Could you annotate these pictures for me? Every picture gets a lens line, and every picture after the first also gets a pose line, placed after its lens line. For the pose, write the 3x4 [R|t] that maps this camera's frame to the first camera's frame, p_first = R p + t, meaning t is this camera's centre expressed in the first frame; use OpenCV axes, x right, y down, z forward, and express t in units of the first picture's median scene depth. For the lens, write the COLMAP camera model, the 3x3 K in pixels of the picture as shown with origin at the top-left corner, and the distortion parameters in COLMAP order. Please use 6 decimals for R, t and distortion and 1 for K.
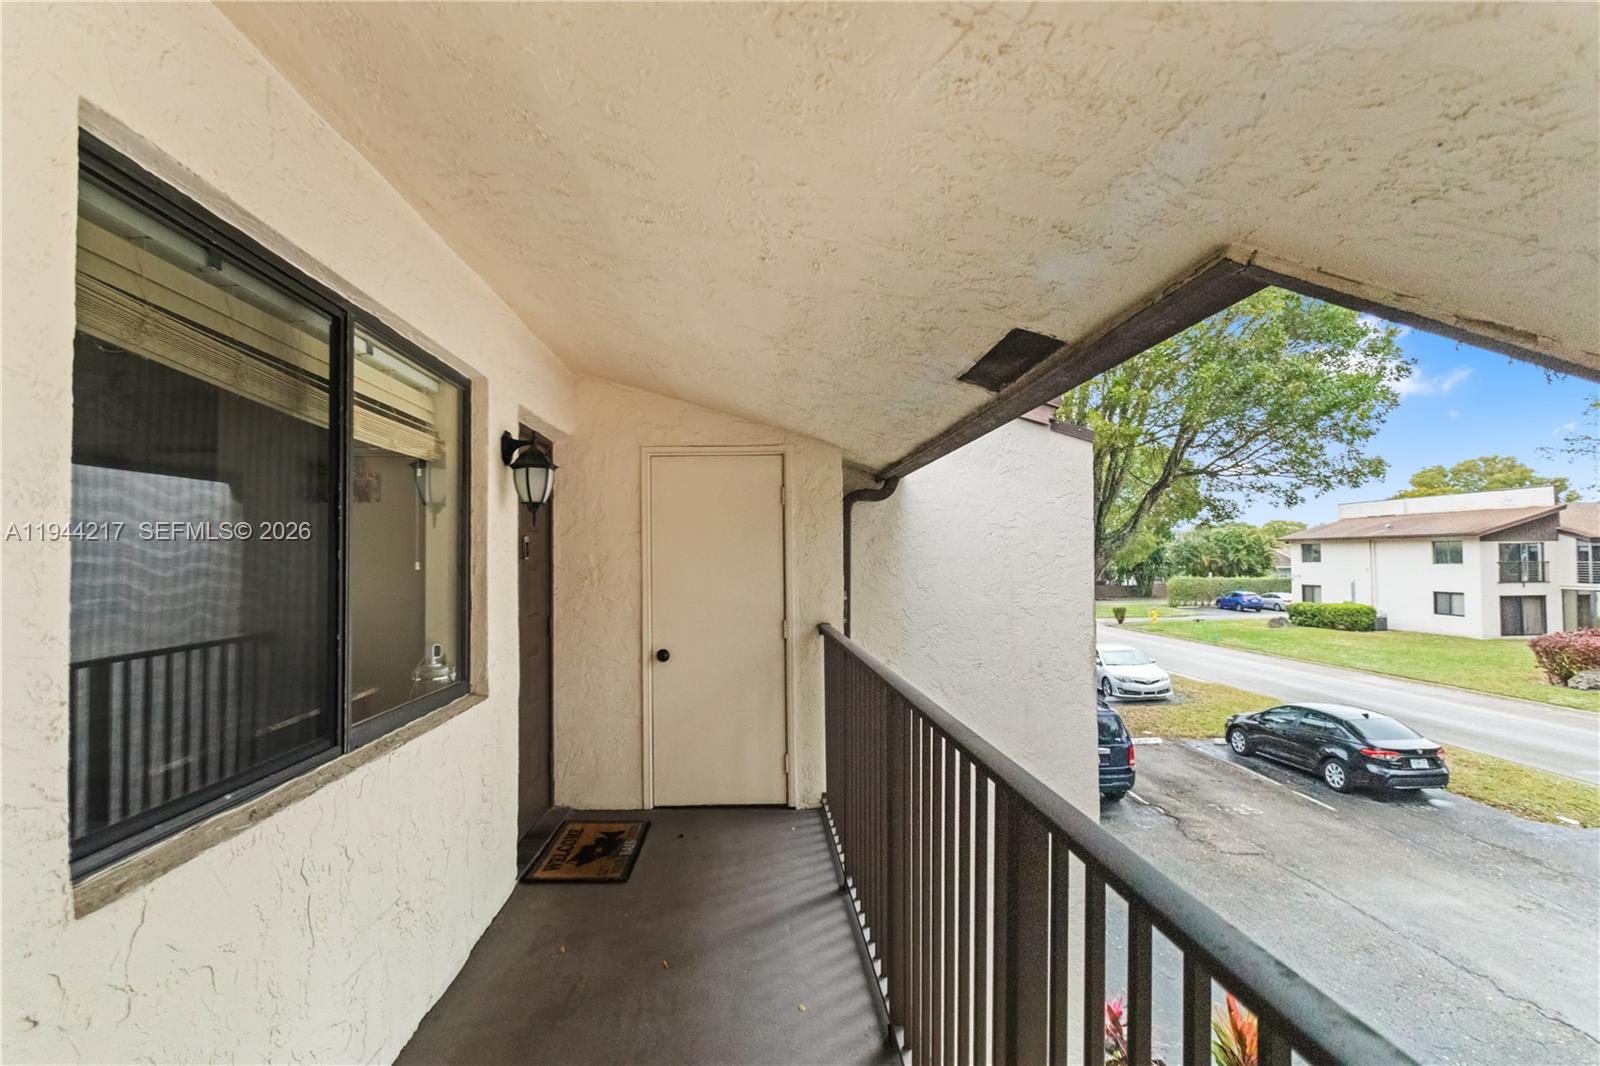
lens RADIAL K [[781.3, 0, 798.6], [0, 781.3, 552.6], [0, 0, 1]] dist [0.000377, 0.000079]
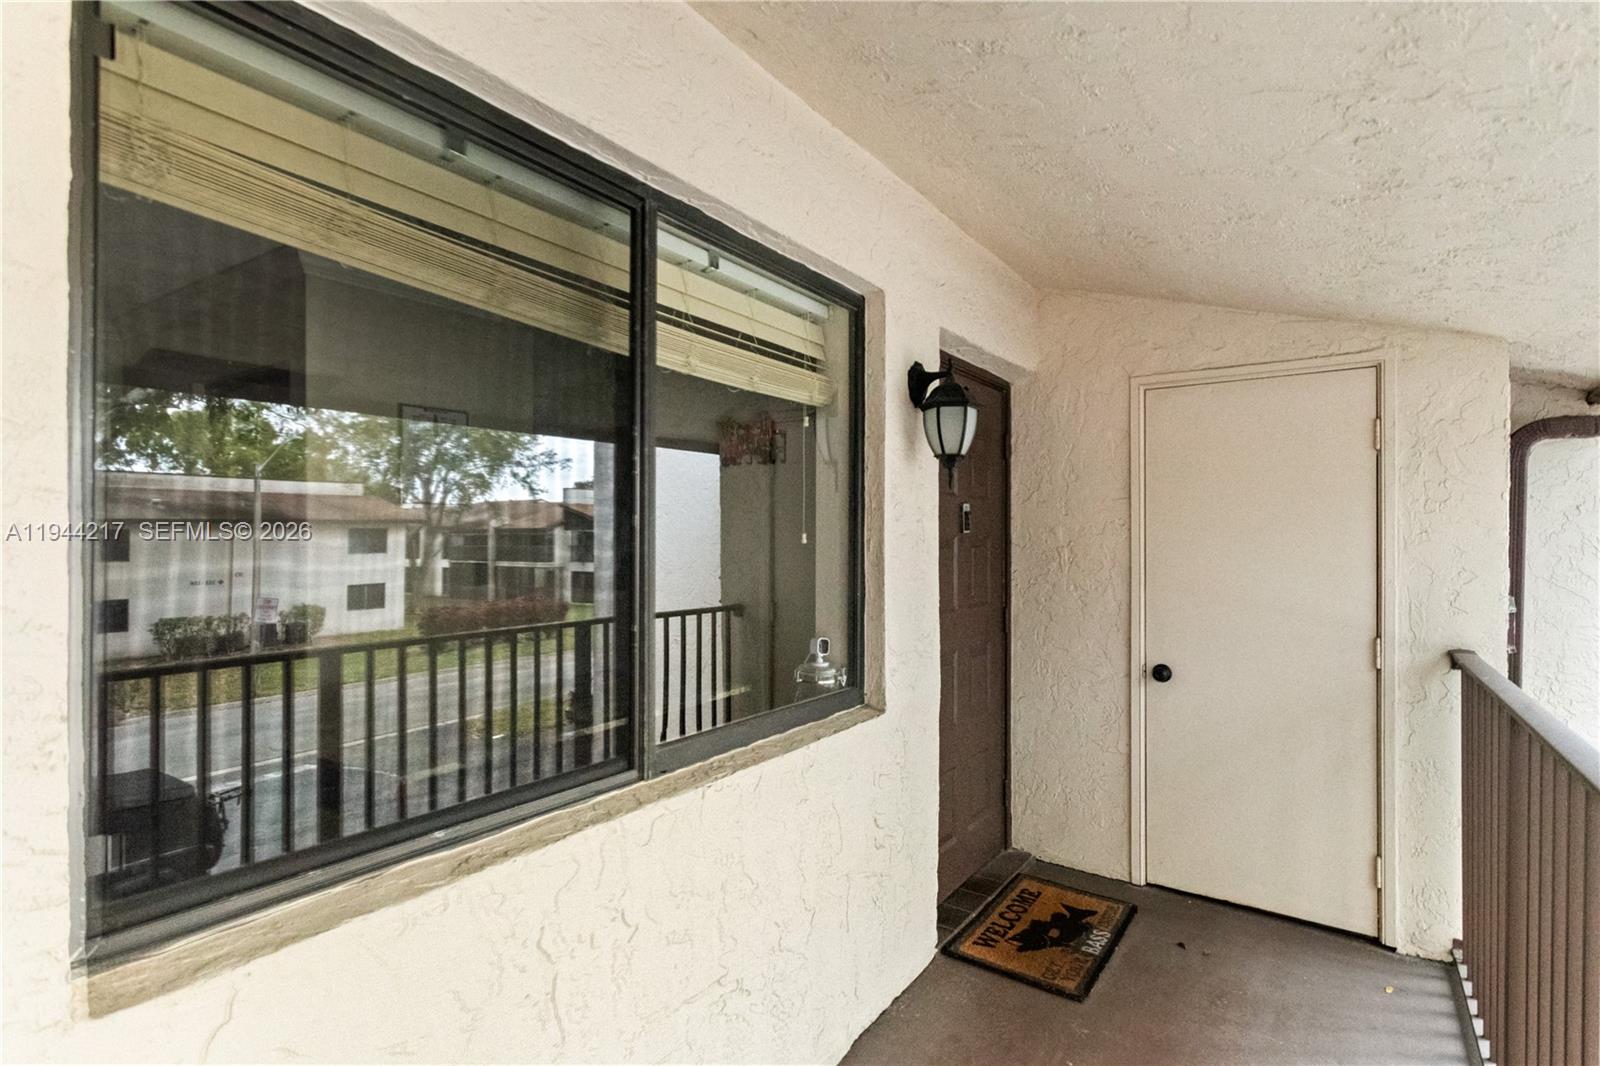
lens RADIAL K [[795.4, 0, 801.3], [0, 795.4, 533.5], [0, 0, 1]] dist [0.002038, 0.001746]
pose [[0.788090, 0.014080, -0.615399, 0.011907], [-0.010636, 0.999901, 0.009256, 0.003992], [0.615468, -0.000749, 0.788161, 0.306651]]
